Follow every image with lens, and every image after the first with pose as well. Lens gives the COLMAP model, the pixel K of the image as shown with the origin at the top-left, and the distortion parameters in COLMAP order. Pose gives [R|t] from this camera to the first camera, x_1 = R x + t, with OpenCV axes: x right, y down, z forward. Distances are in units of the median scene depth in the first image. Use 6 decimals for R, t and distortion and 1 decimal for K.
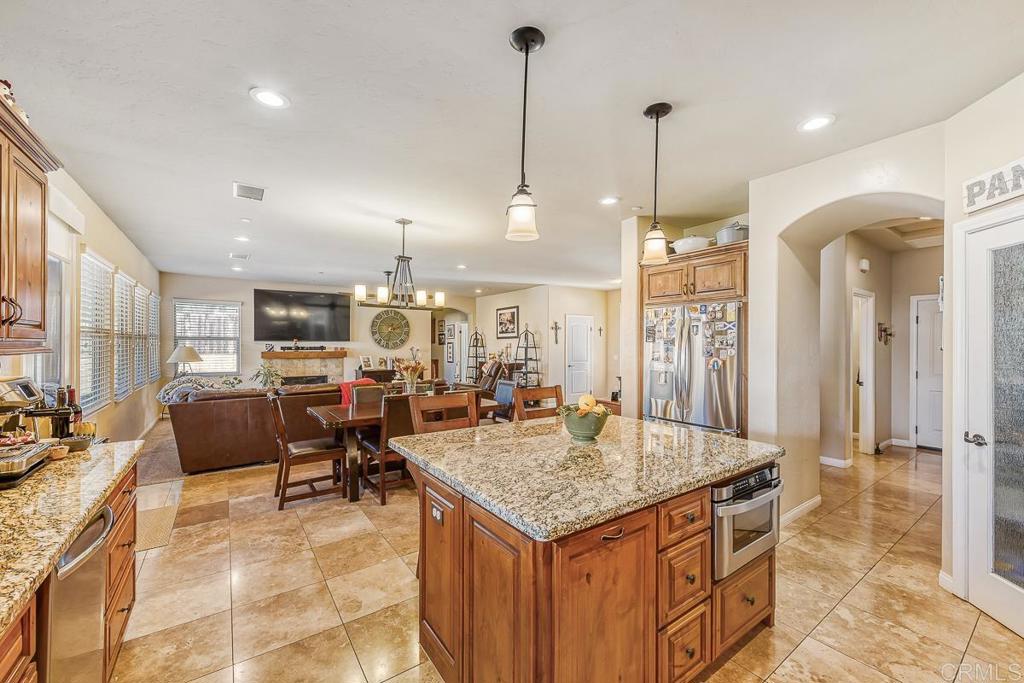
lens RADIAL K [[407.4, 0, 511.8], [0, 407.4, 344.1], [0, 0, 1]] dist [0.004357, -0.000743]
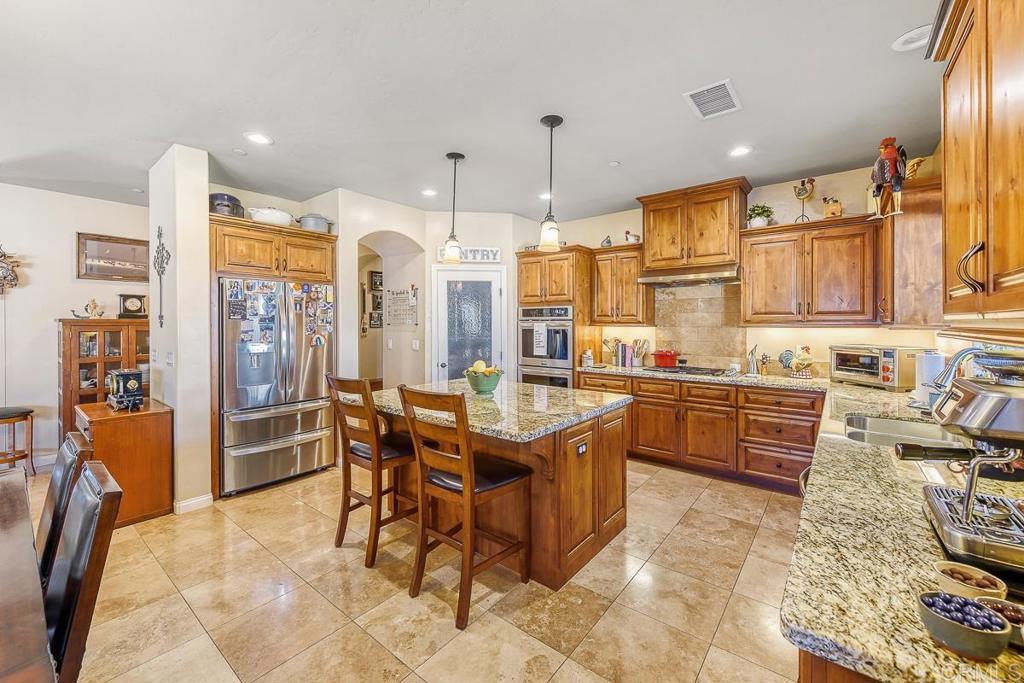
lens RADIAL K [[407.4, 0, 523.2], [0, 407.4, 321.5], [0, 0, 1]] dist [0.004357, -0.000743]
pose [[-0.296452, -0.000923, 0.955047, -0.654152], [-0.001722, 0.999998, 0.000432, -0.002105], [-0.955046, -0.001517, -0.296454, 0.737866]]
